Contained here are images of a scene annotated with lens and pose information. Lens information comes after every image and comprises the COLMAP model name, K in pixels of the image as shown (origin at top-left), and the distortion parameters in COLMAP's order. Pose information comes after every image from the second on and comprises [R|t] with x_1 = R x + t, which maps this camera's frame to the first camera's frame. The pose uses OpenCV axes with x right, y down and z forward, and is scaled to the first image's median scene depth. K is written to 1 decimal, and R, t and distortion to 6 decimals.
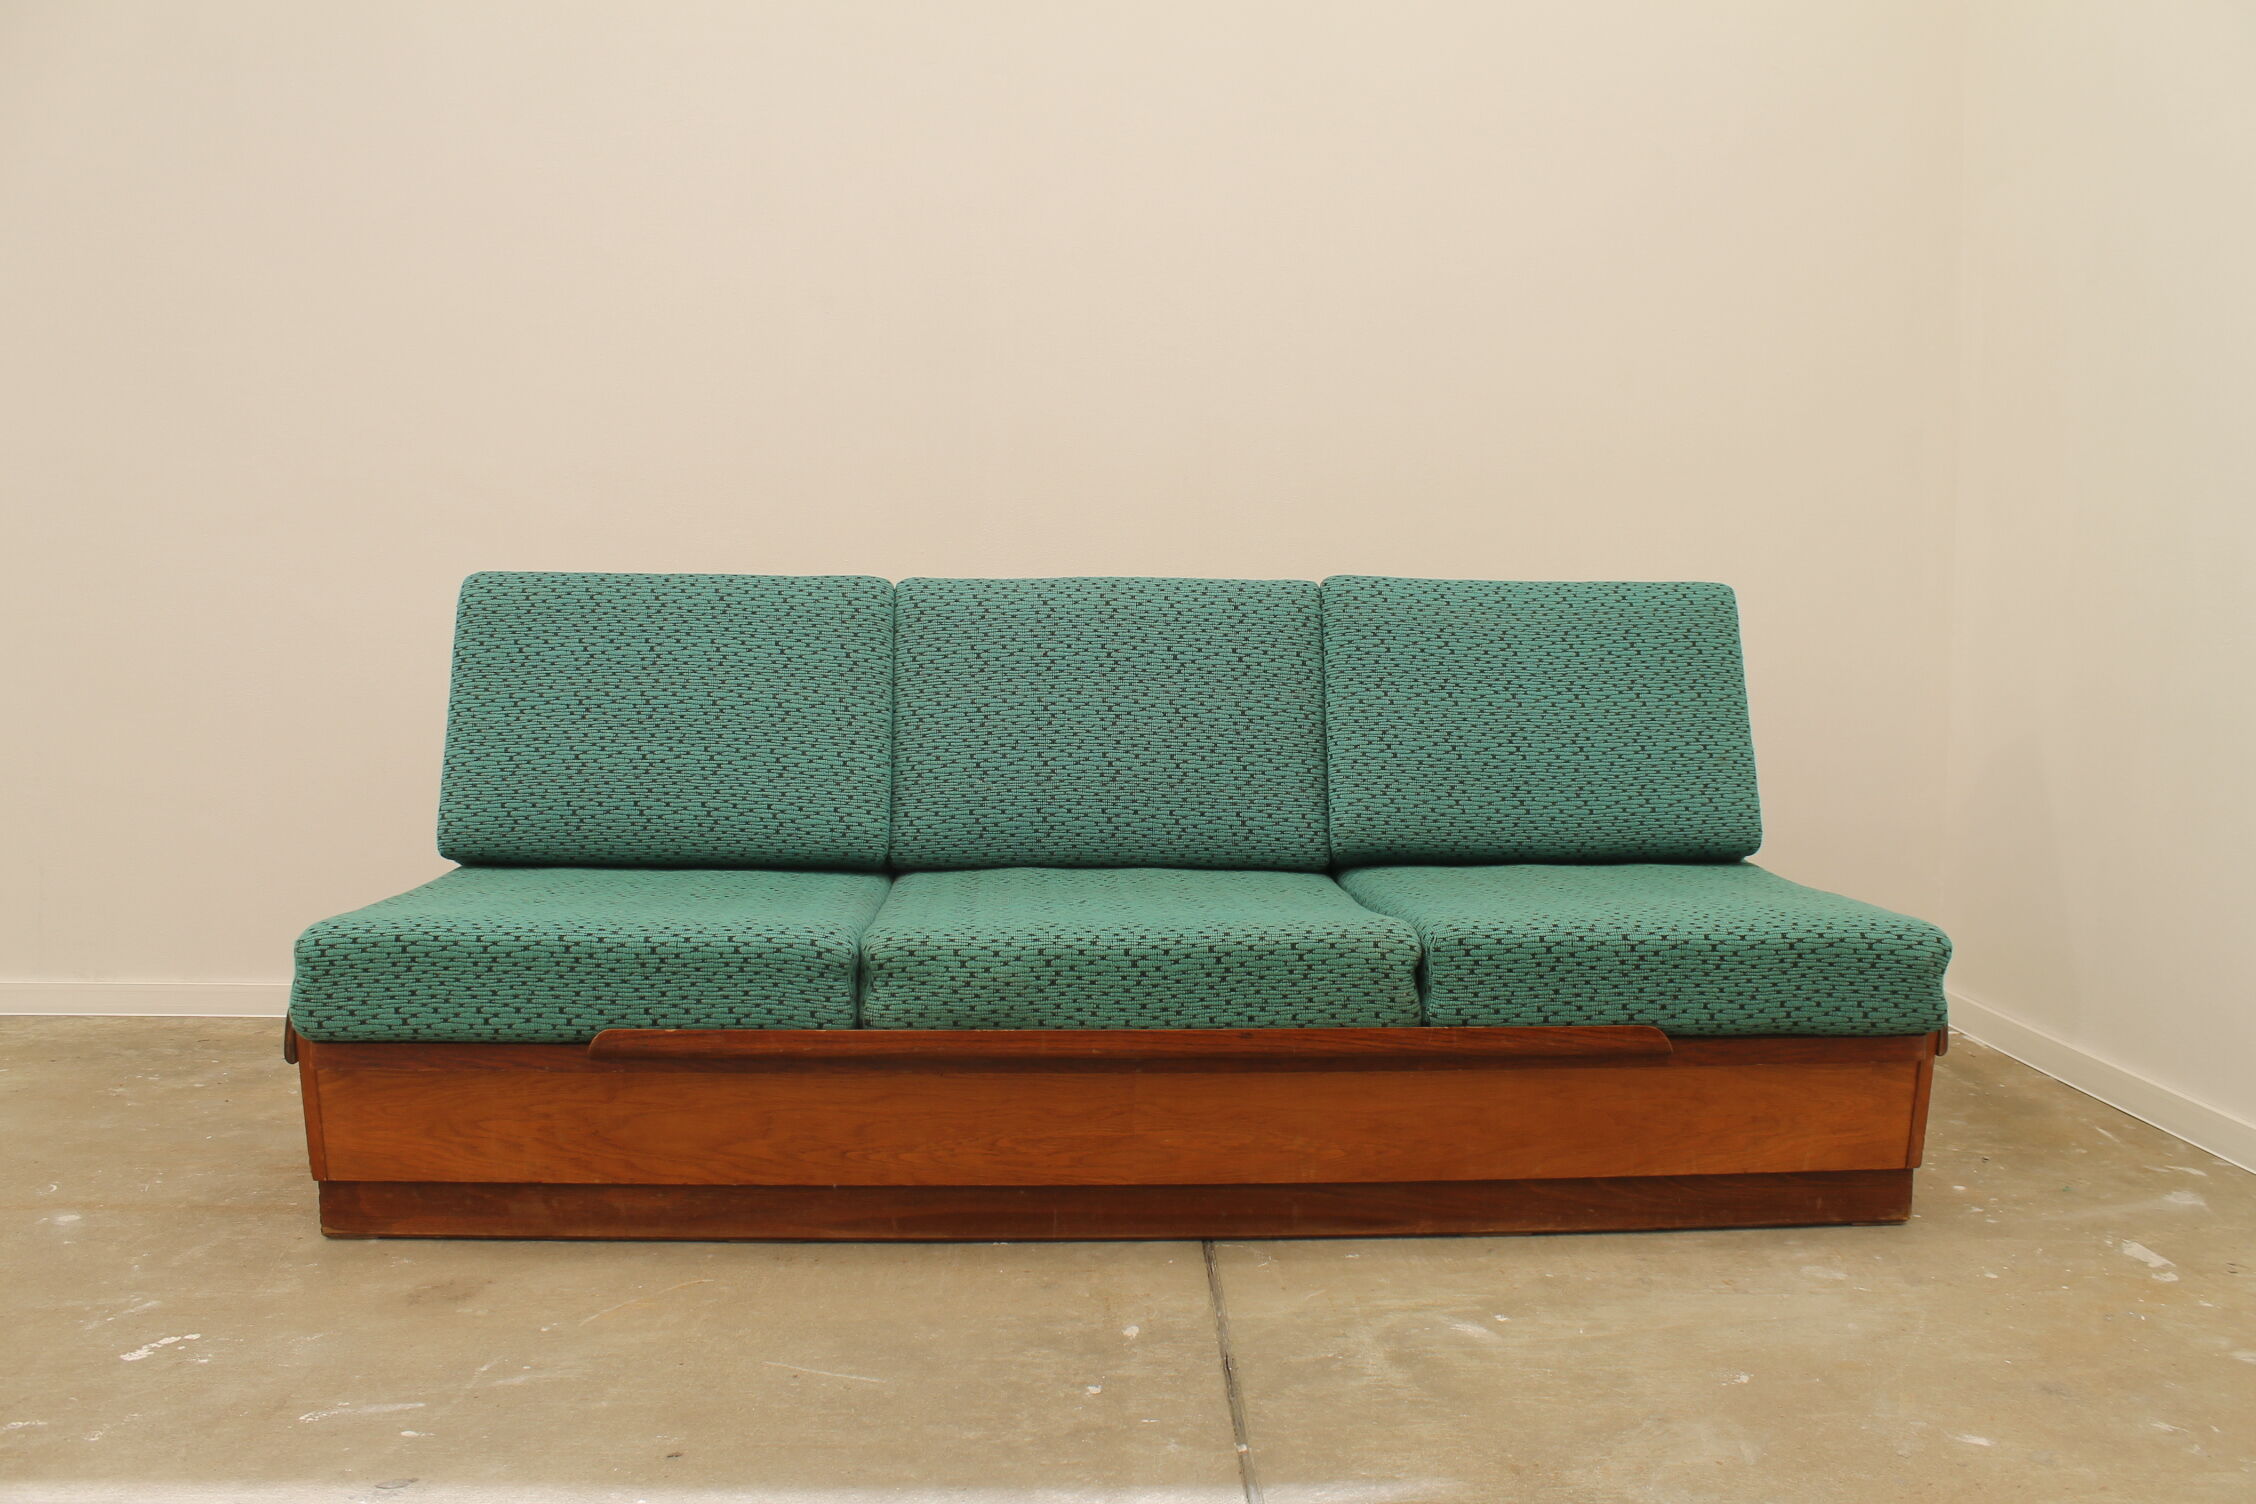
lens RADIAL K [[1864.9, 0, 1171.7], [0, 1864.9, 766.4], [0, 0, 1]] dist [-0.162259, 0.138649]
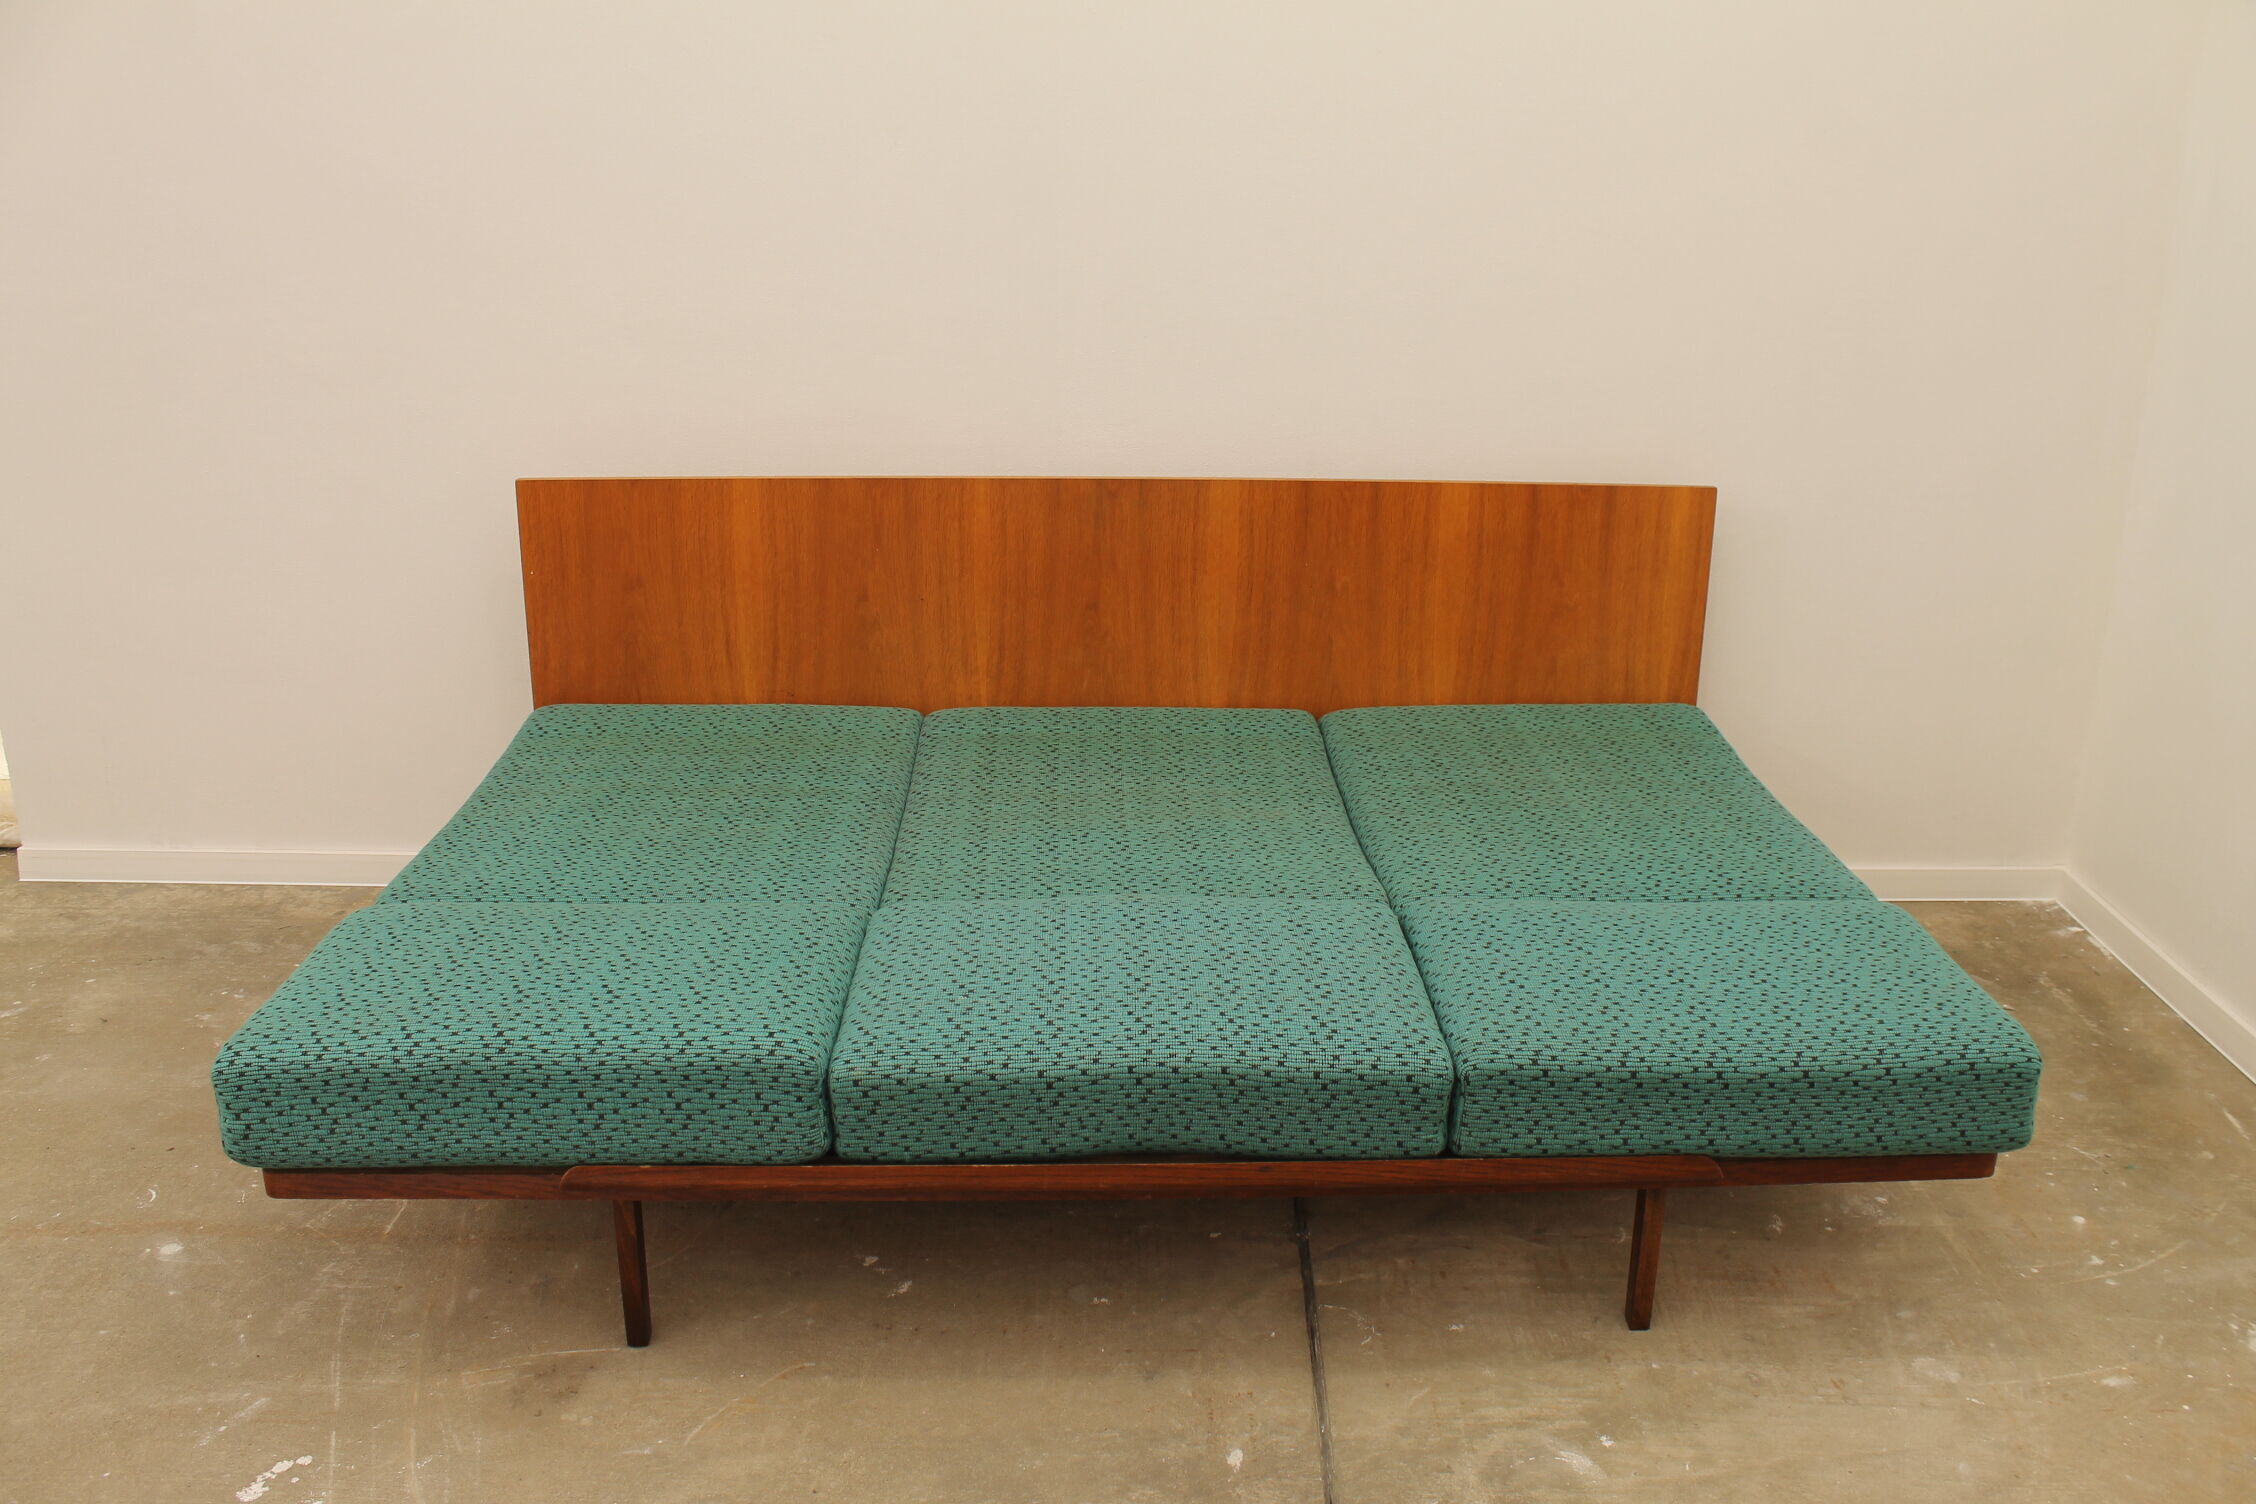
lens RADIAL K [[1864.9, 0, 1172.5], [0, 1864.9, 757.7], [0, 0, 1]] dist [-0.162259, 0.138649]
pose [[0.999126, 0.019584, -0.036938, -0.025282], [-0.009786, 0.968511, 0.248777, -0.290888], [0.040647, -0.248198, 0.967856, 0.126371]]
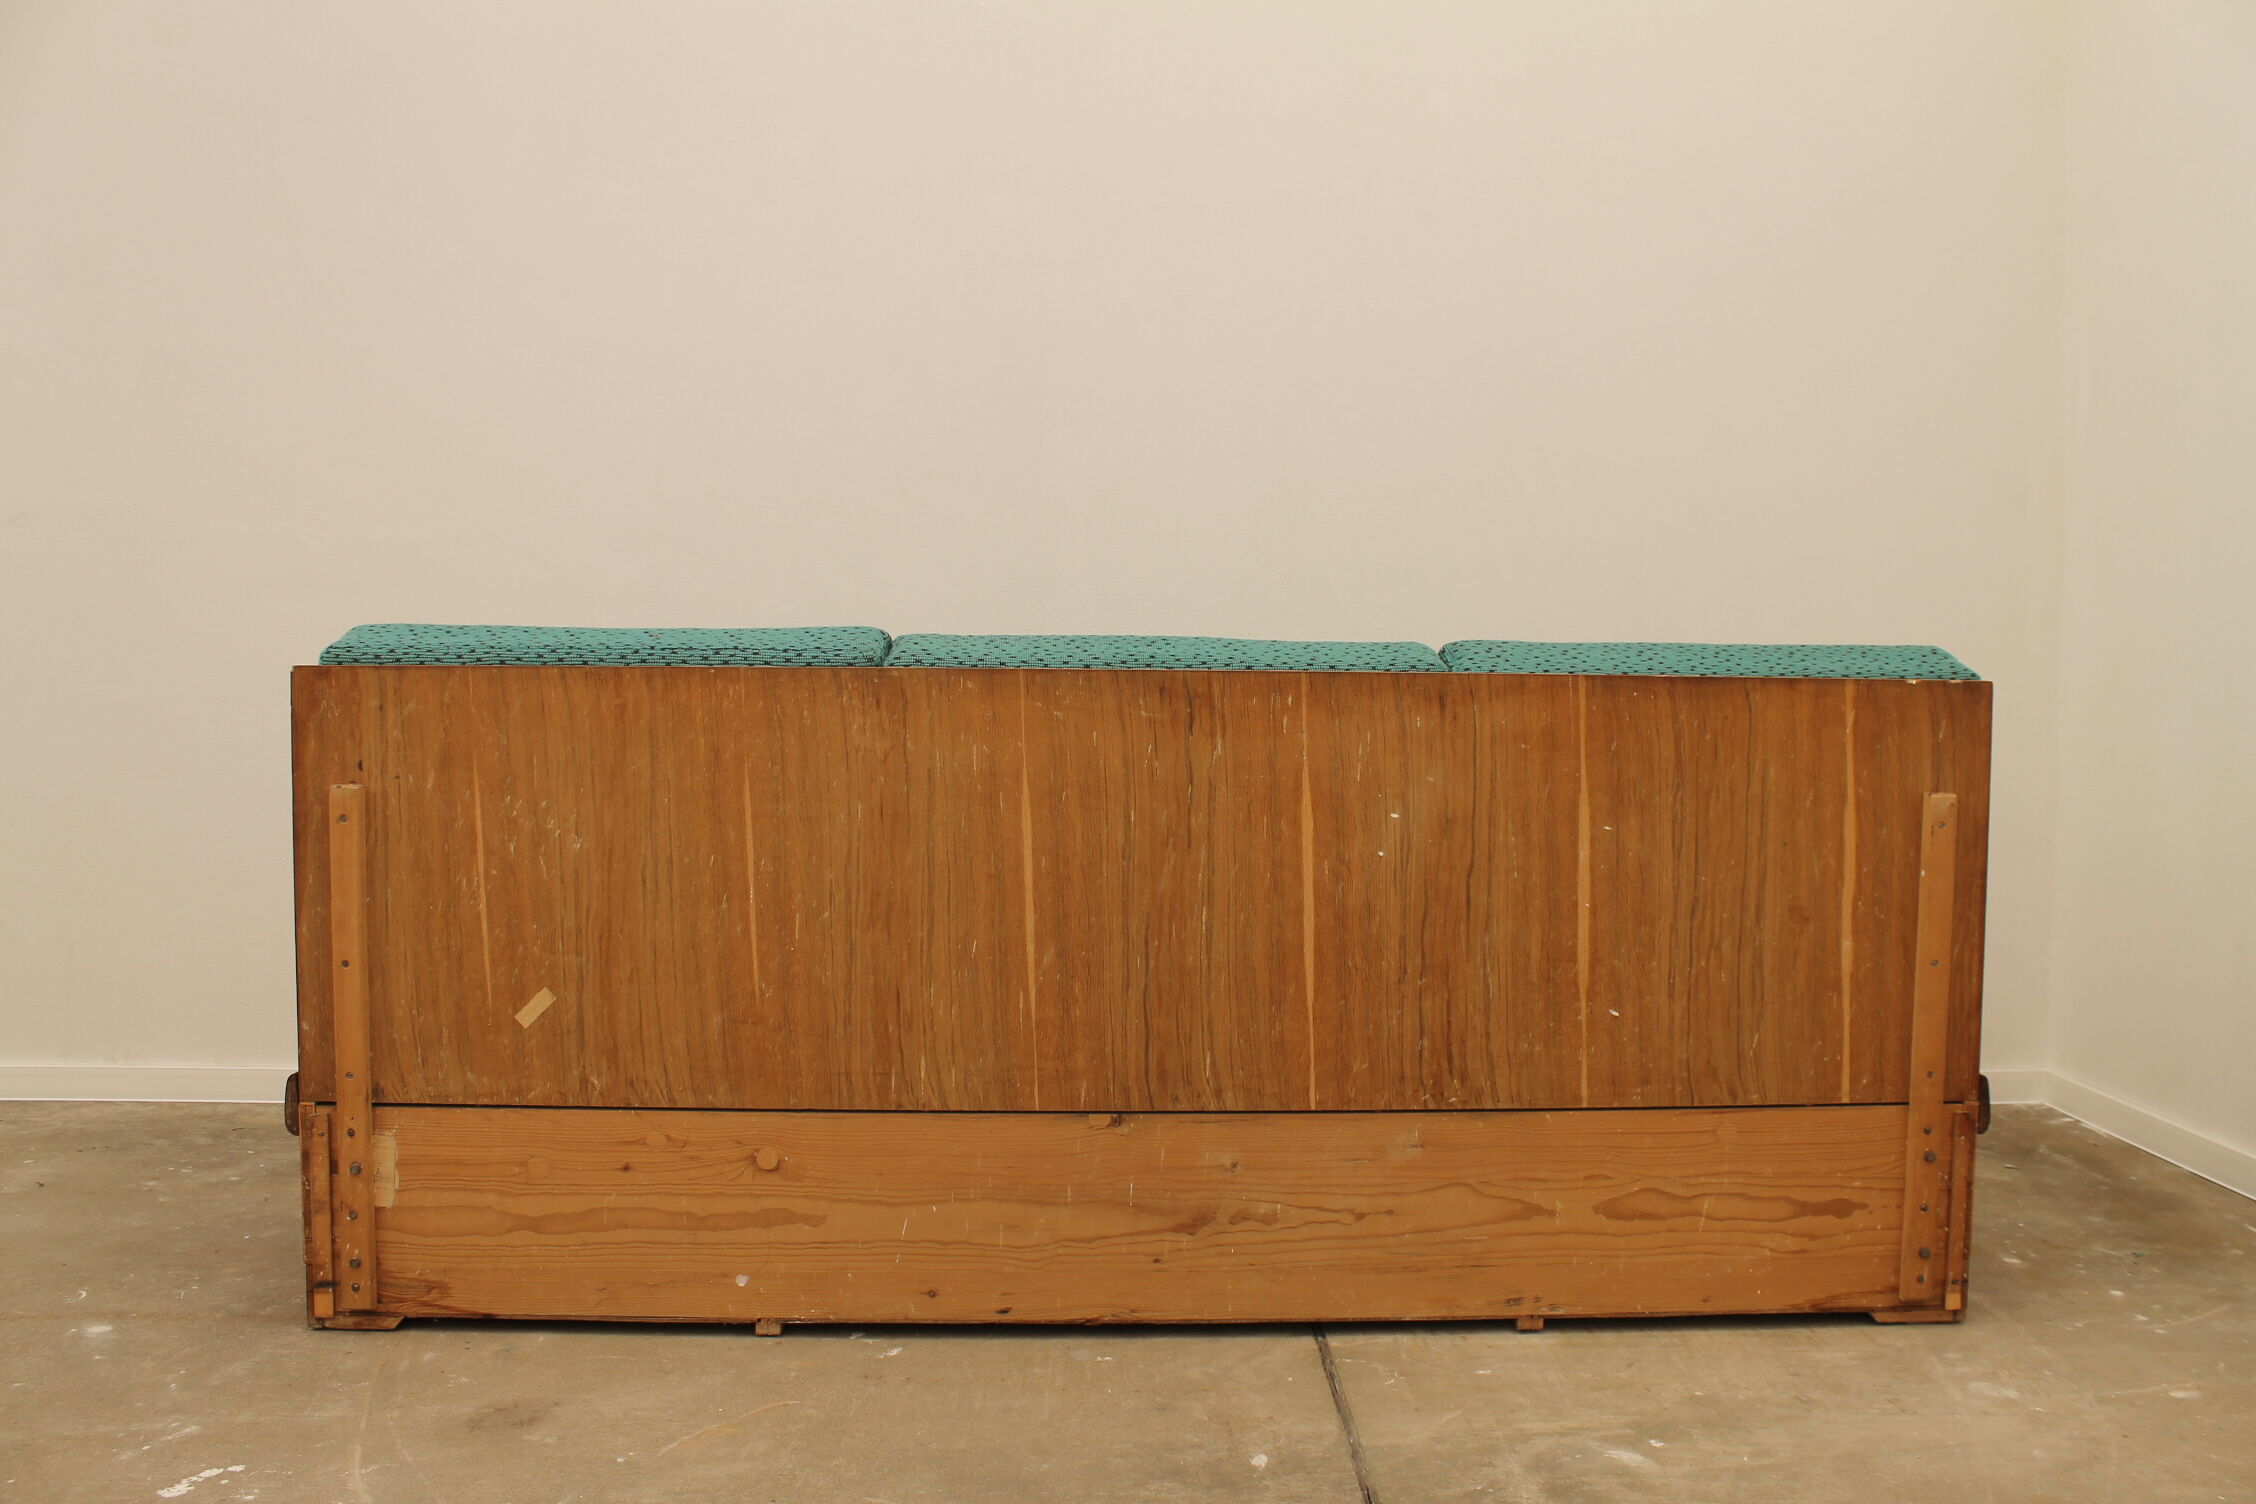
lens RADIAL K [[1864.9, 0, 1173.4], [0, 1864.9, 781.8], [0, 0, 1]] dist [-0.162259, 0.138649]
pose [[0.999966, -0.000093, -0.008289, -0.054289], [-0.000152, 0.999563, -0.029551, -0.005017], [0.008288, 0.029551, 0.999529, 0.071557]]
